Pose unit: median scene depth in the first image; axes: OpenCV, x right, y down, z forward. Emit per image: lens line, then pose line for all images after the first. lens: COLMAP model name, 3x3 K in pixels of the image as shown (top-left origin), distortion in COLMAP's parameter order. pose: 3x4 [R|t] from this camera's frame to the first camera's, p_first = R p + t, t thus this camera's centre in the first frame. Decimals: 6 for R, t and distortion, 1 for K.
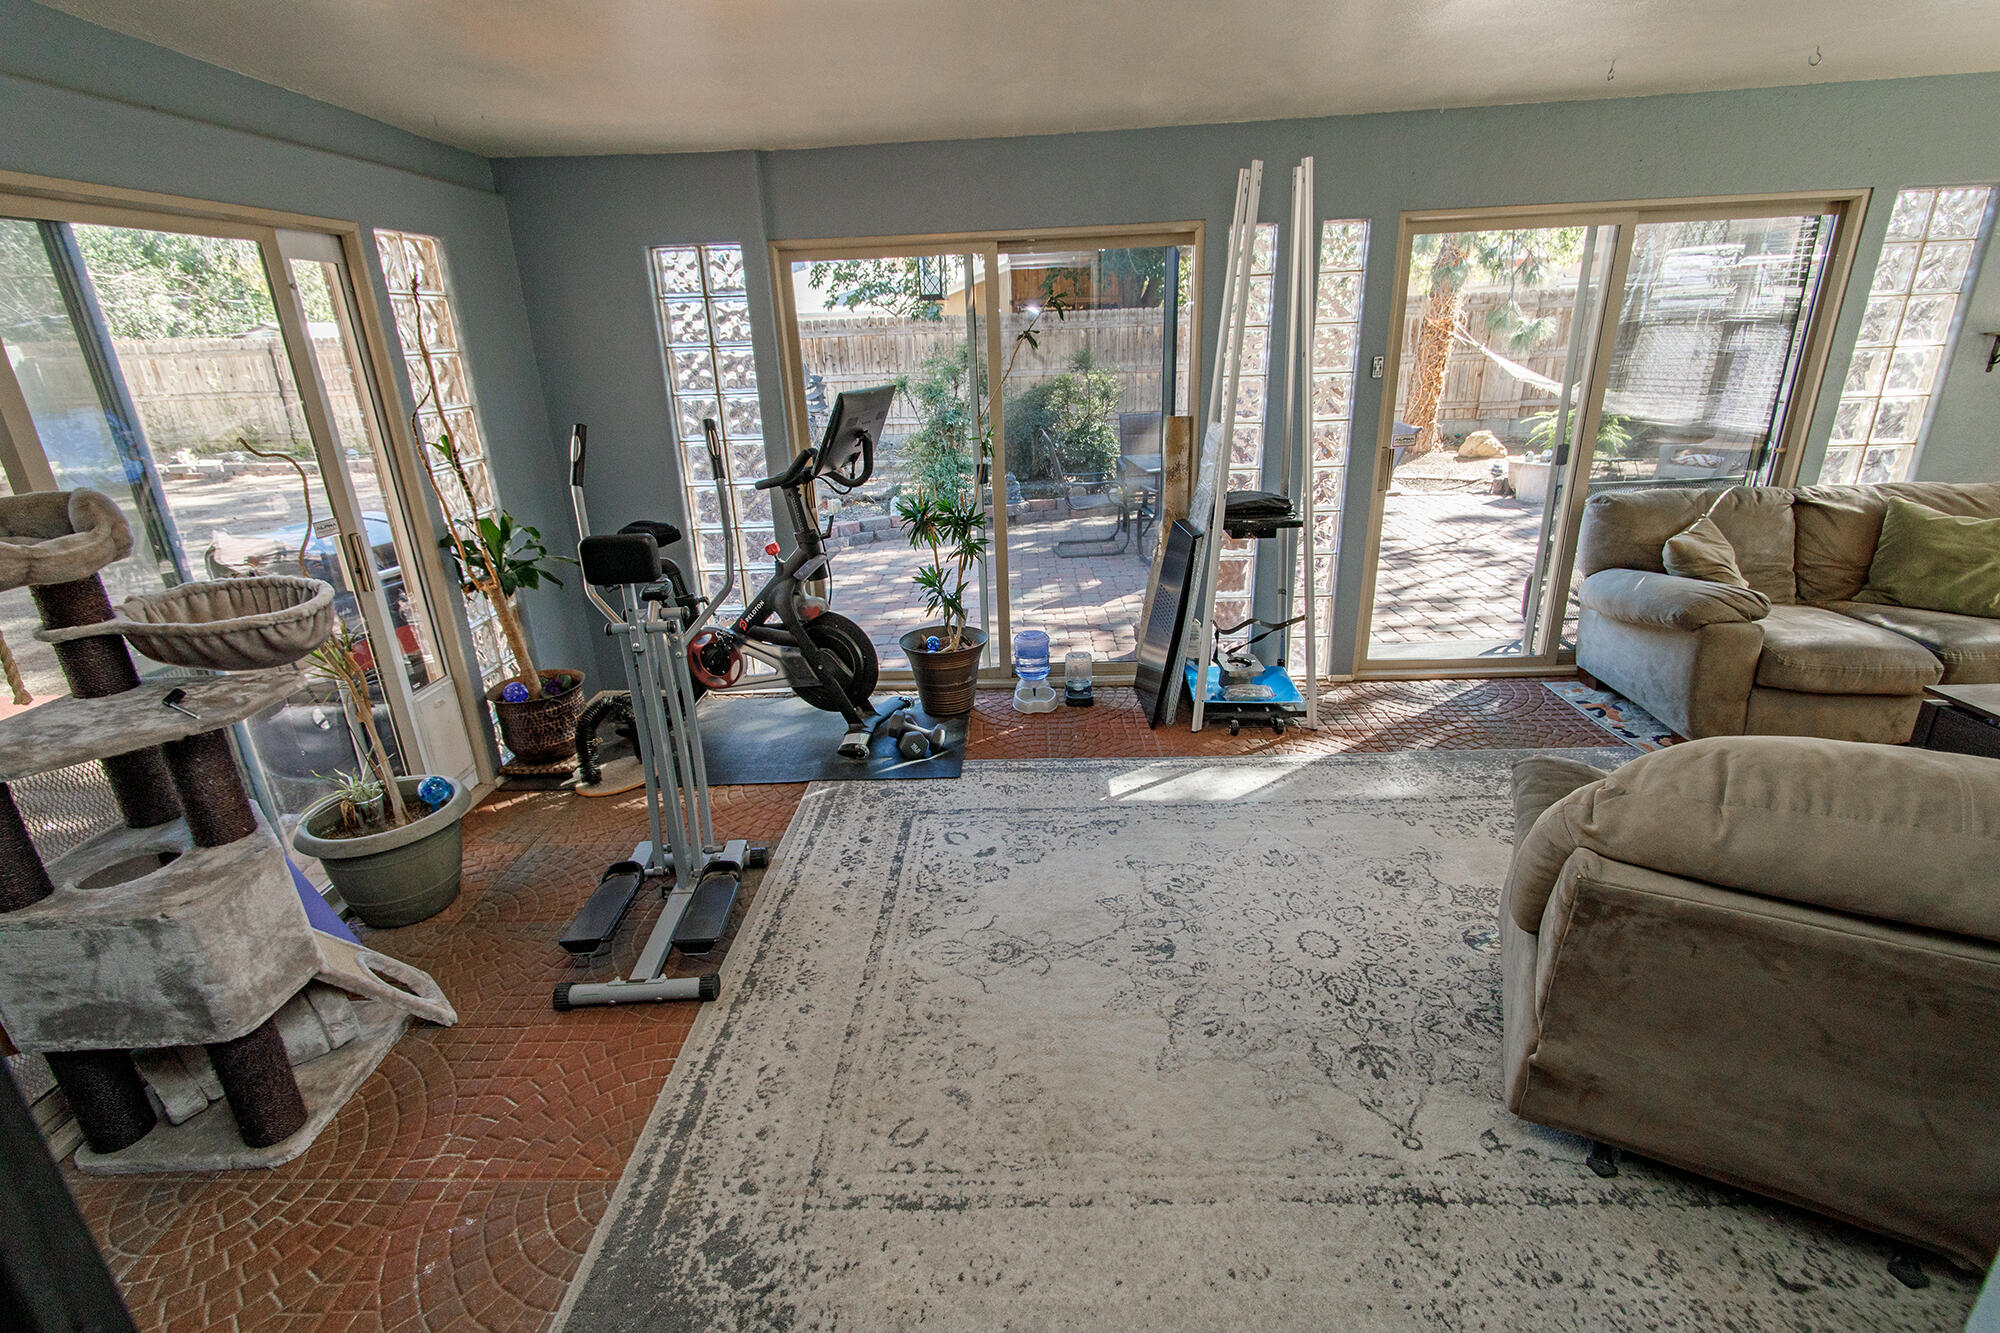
lens RADIAL K [[959.2, 0, 984.5], [0, 959.2, 665.7], [0, 0, 1]] dist [0.011172, -0.002469]
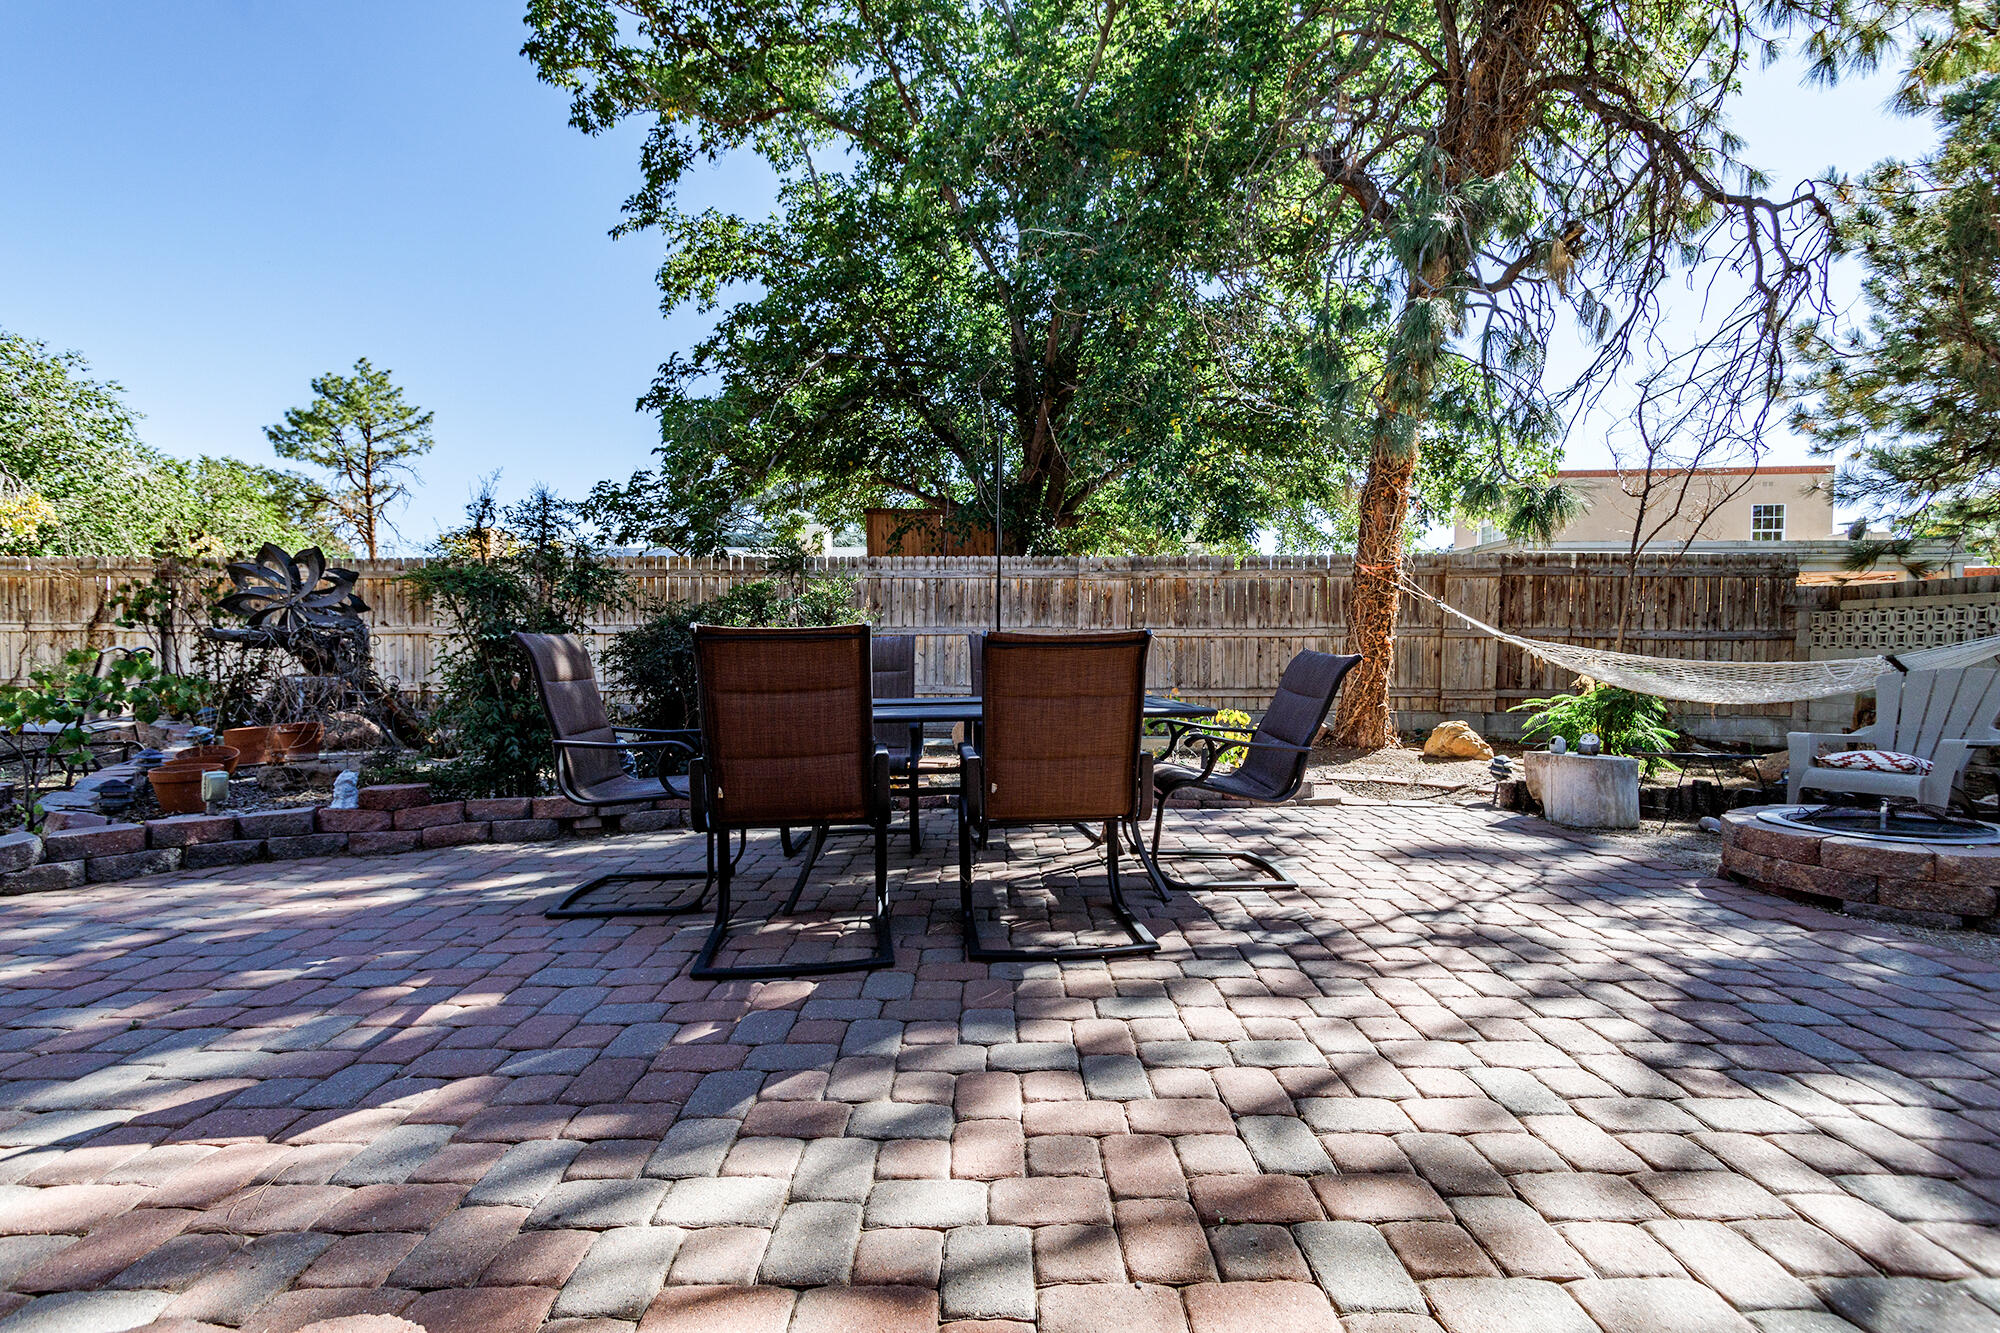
lens RADIAL K [[959.2, 0, 974.6], [0, 959.2, 663.8], [0, 0, 1]] dist [0.011172, -0.002469]
pose [[0.999143, 0.038045, 0.016286, 0.275925], [-0.031091, 0.949786, -0.311353, -0.097275], [-0.027314, 0.310580, 0.950155, 0.587683]]
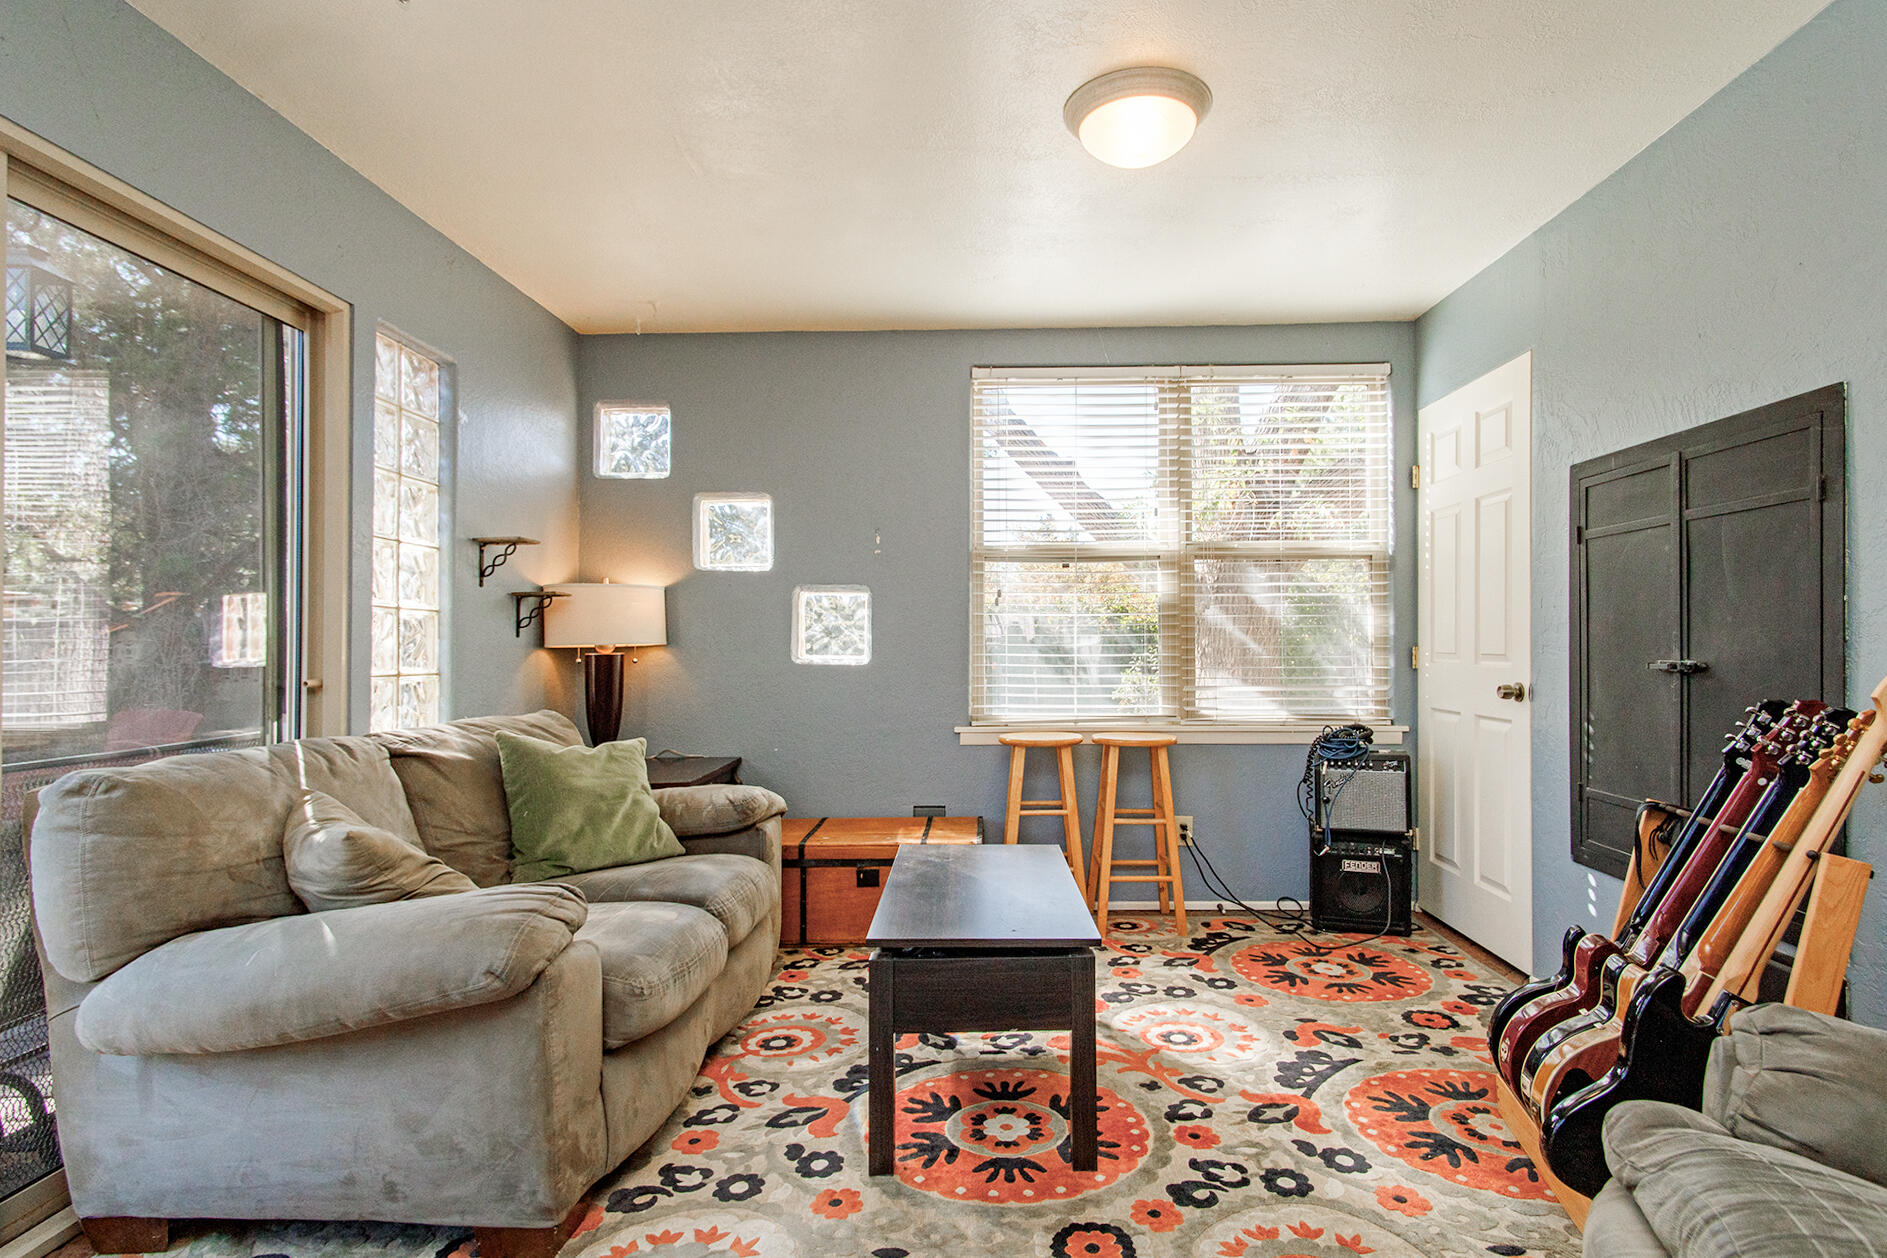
lens RADIAL K [[905.0, 0, 1036.9], [0, 905.0, 640.1], [0, 0, 1]] dist [0.011172, -0.002469]
pose [[-0.096351, 0.046935, 0.994240, 0.121818], [0.338112, 0.941034, -0.011657, -0.049507], [-0.936161, 0.335042, -0.106538, 0.346992]]
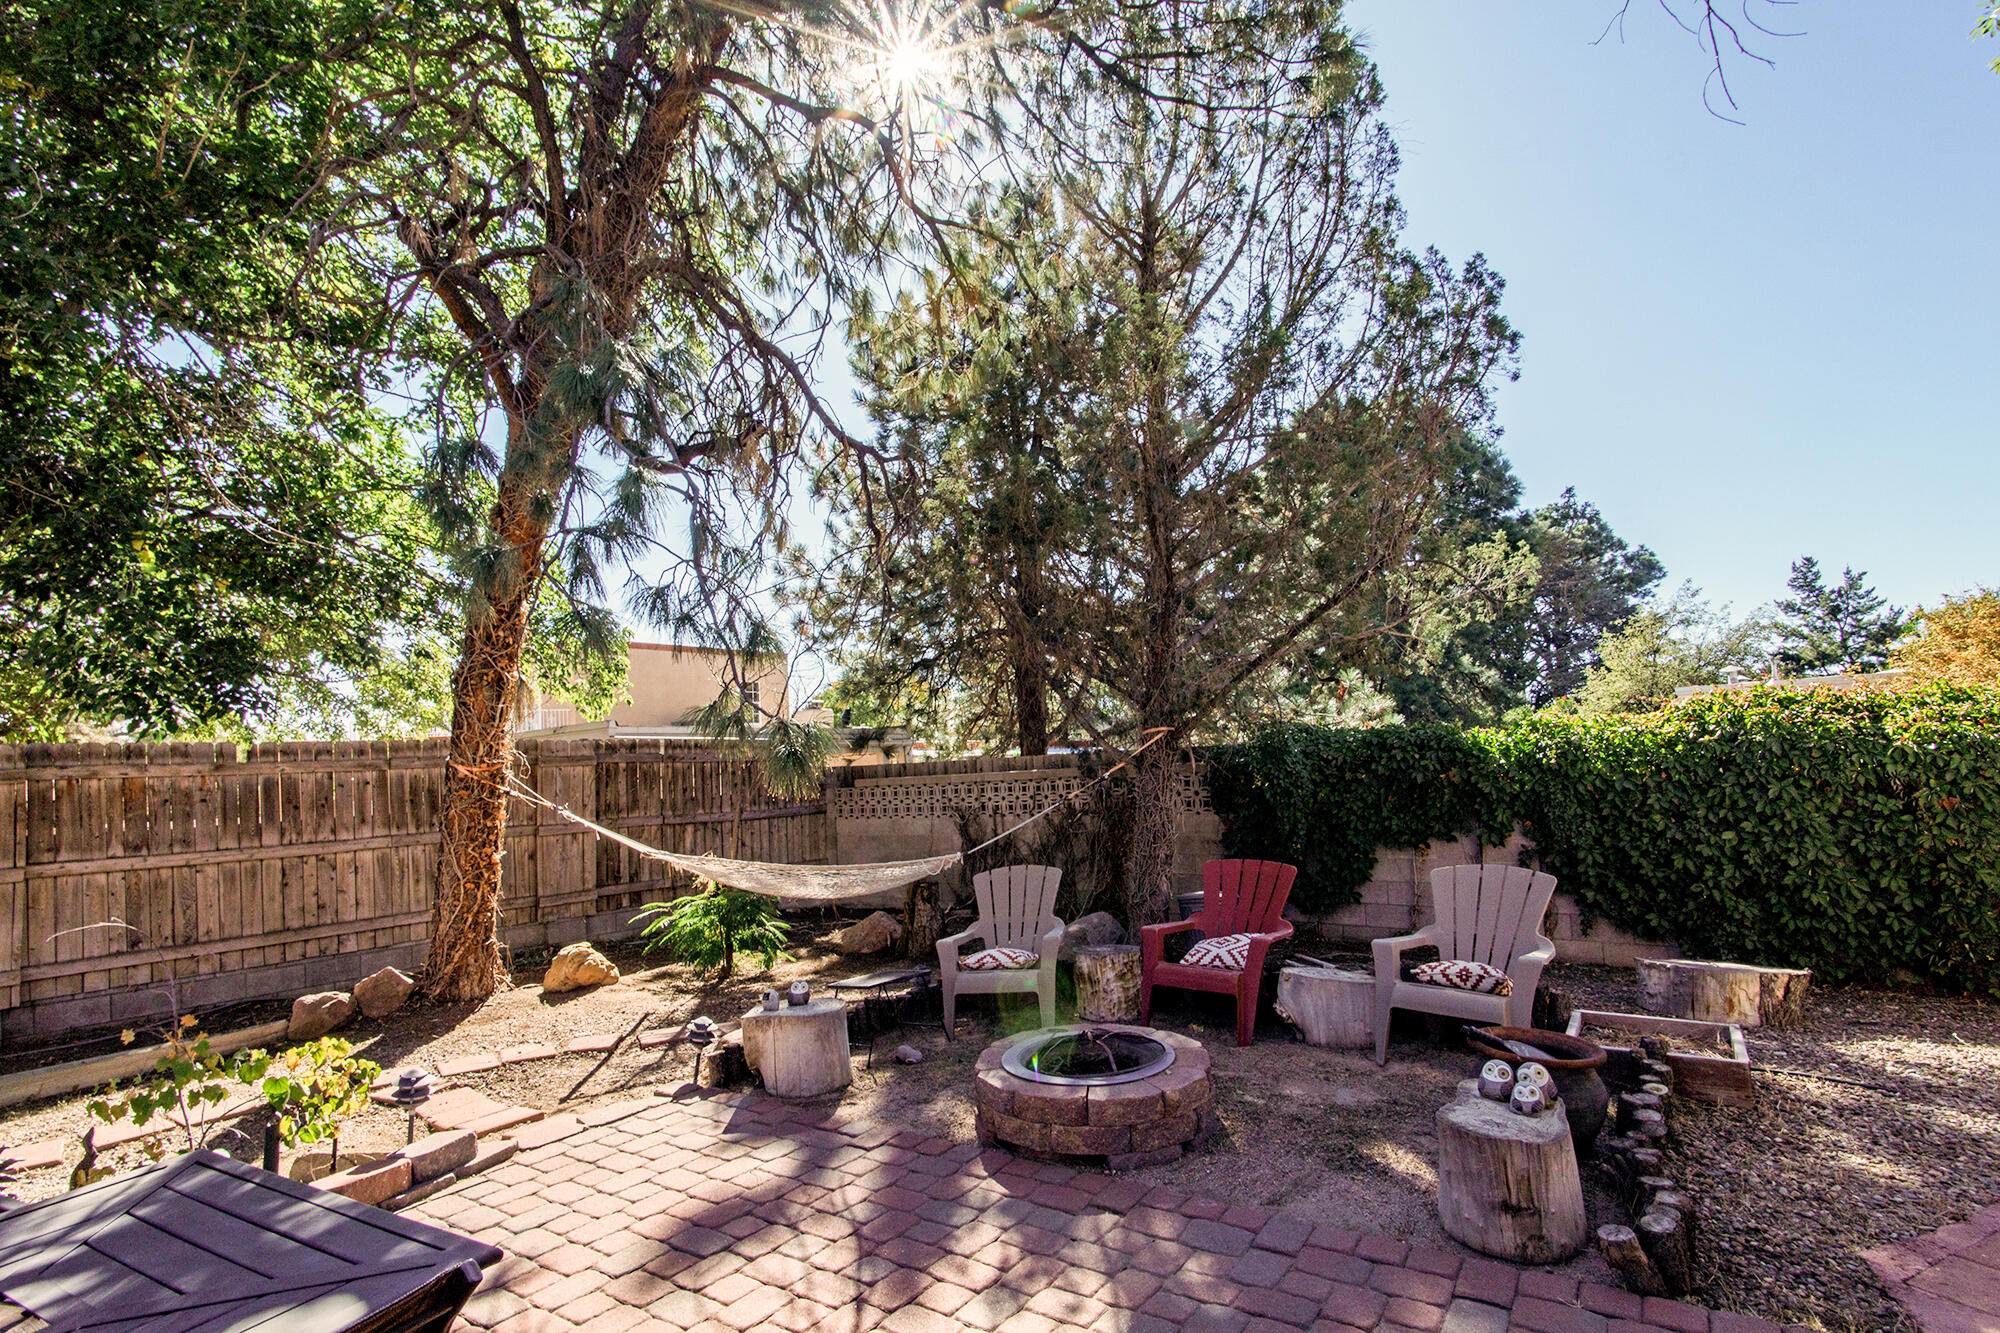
lens RADIAL K [[959.2, 0, 1013.1], [0, 959.2, 727.6], [0, 0, 1]] dist [0.011172, -0.002469]
pose [[0.536132, 0.046367, 0.842860, 0.270574], [0.304930, 0.920429, -0.244596, -0.244129], [-0.787134, 0.388149, 0.479333, 0.788797]]
